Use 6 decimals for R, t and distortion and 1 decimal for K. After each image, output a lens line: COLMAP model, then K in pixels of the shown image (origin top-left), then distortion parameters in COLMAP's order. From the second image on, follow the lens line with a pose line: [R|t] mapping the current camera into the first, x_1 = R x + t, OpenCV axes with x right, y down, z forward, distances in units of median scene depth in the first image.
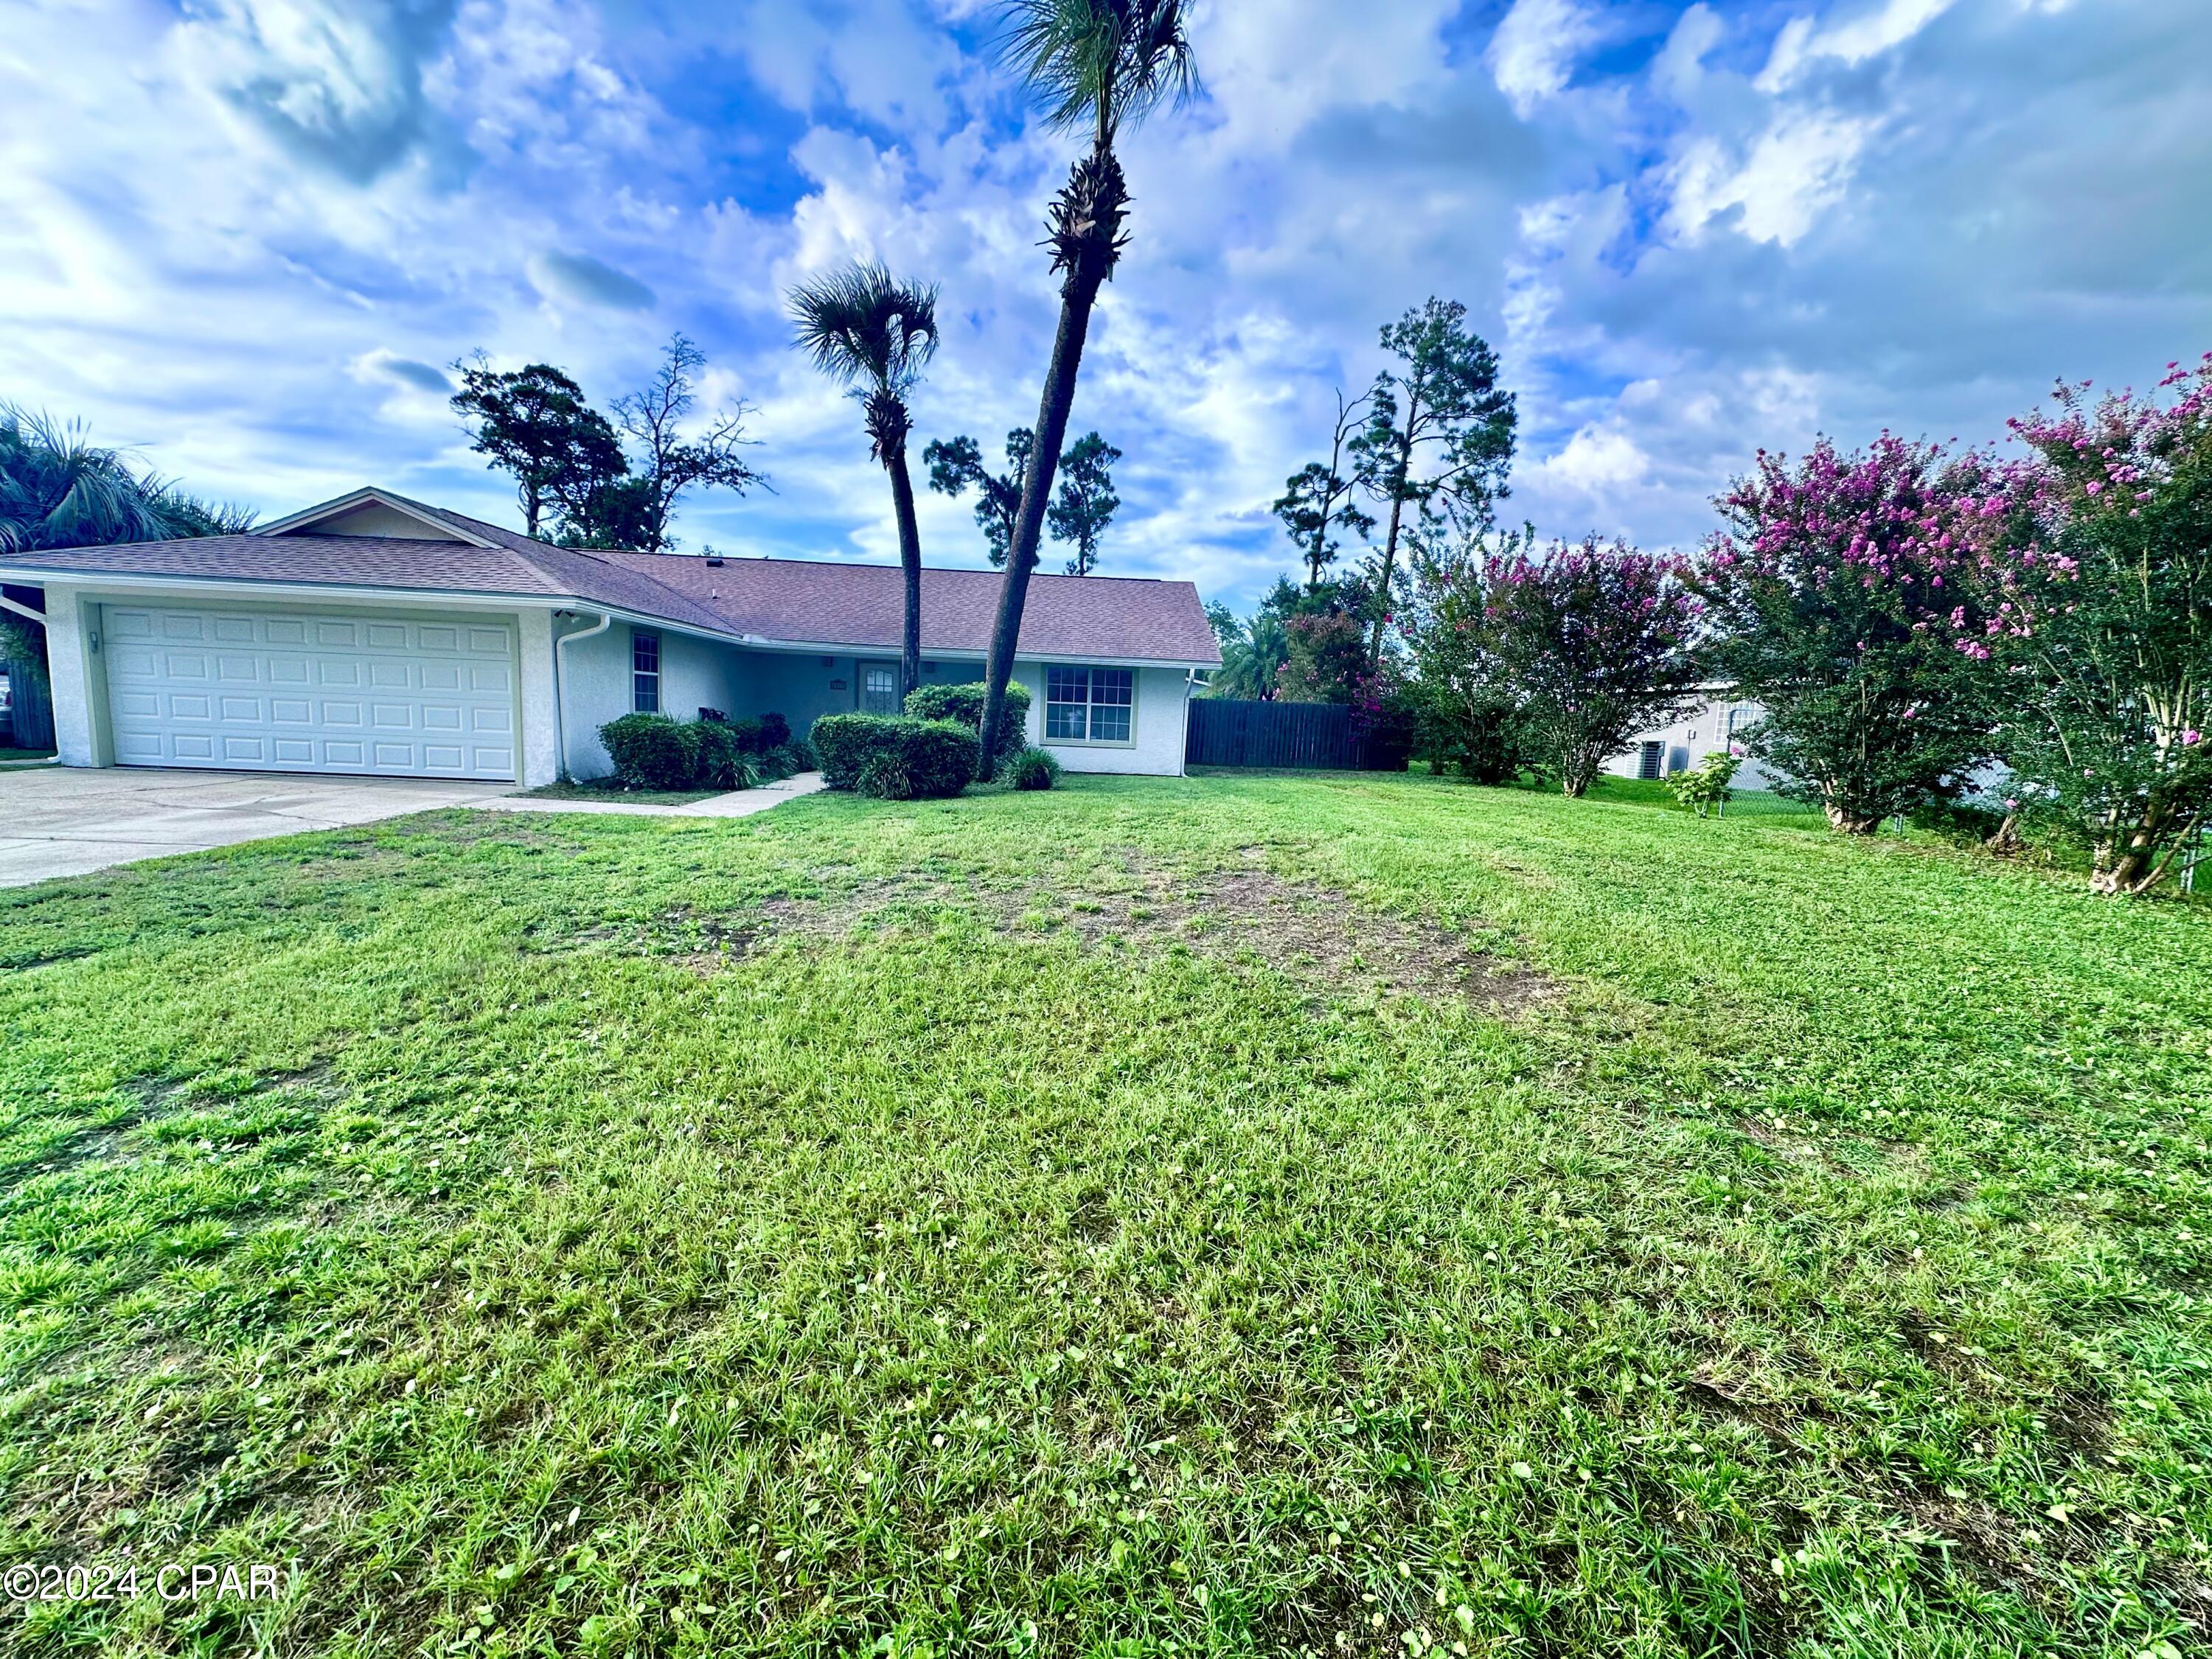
lens RADIAL K [[882.1, 0, 1105.0], [0, 882.1, 833.3], [0, 0, 1]] dist [-0.002687, 0.000826]
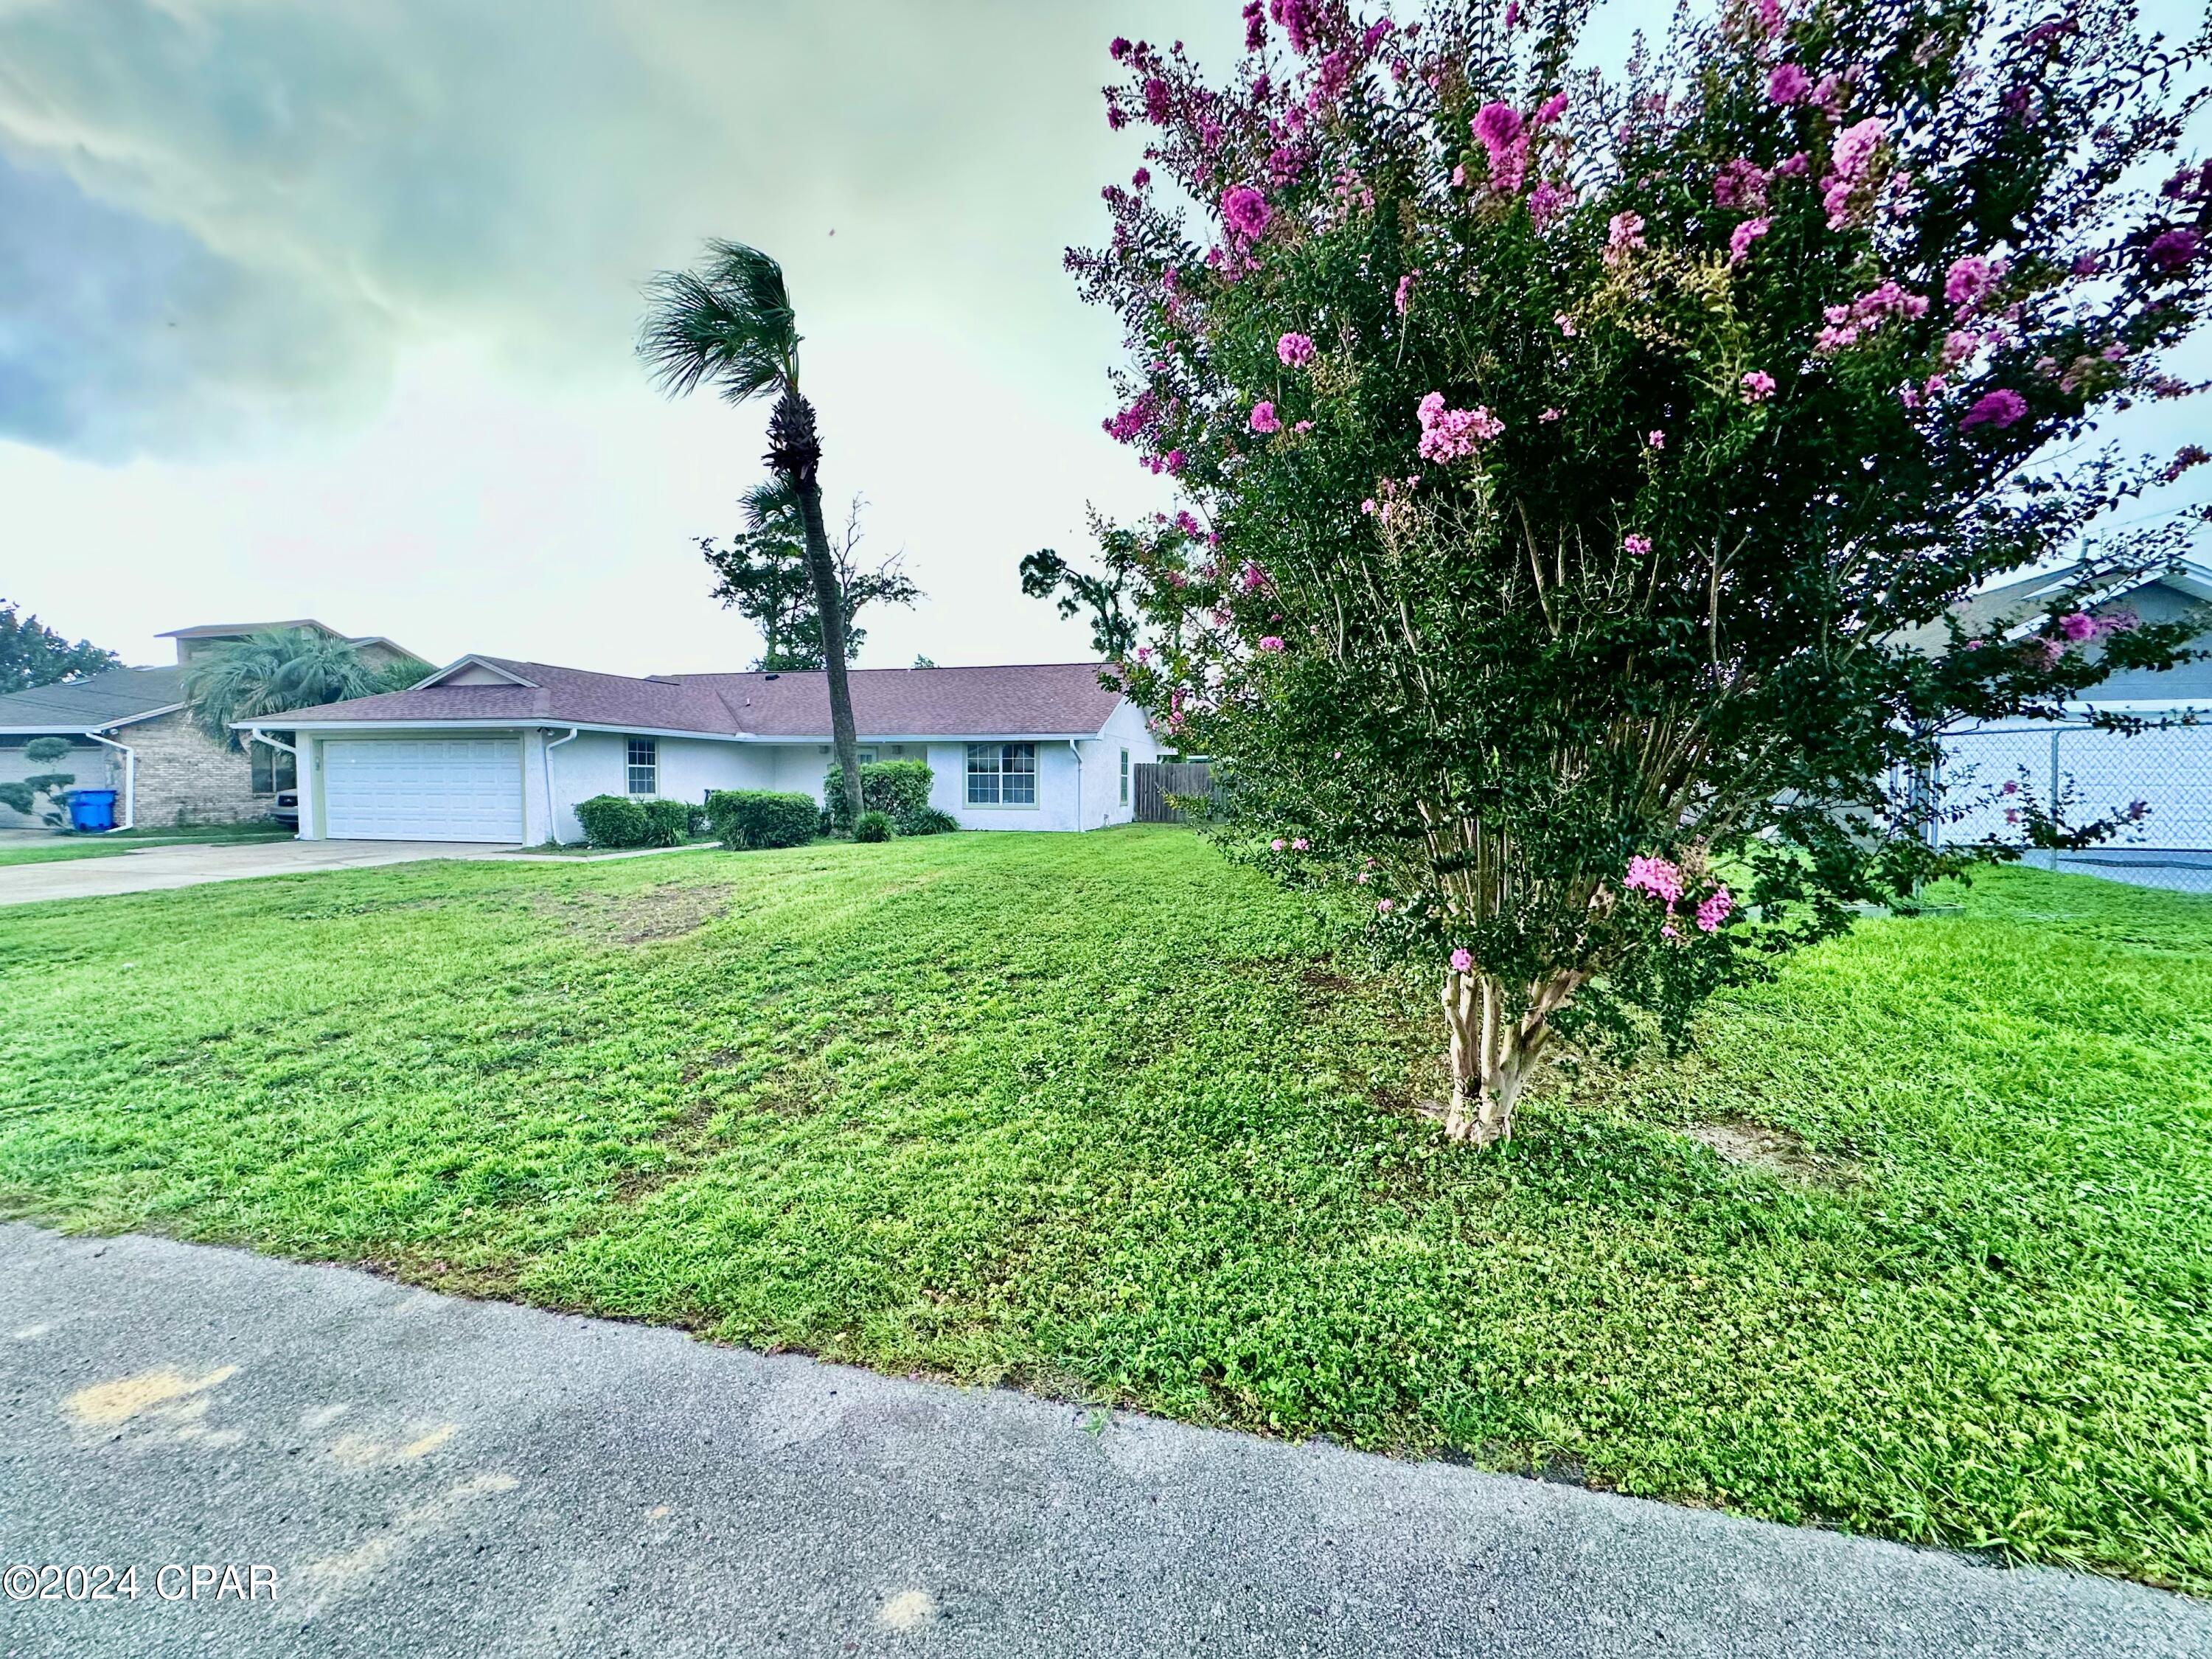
lens RADIAL K [[882.1, 0, 1109.9], [0, 882.1, 823.1], [0, 0, 1]] dist [-0.002687, 0.000826]
pose [[0.963763, -0.027303, -0.265358, 0.558753], [0.002704, 0.995697, -0.092627, 0.040651], [0.266745, 0.088553, 0.959690, -0.132286]]
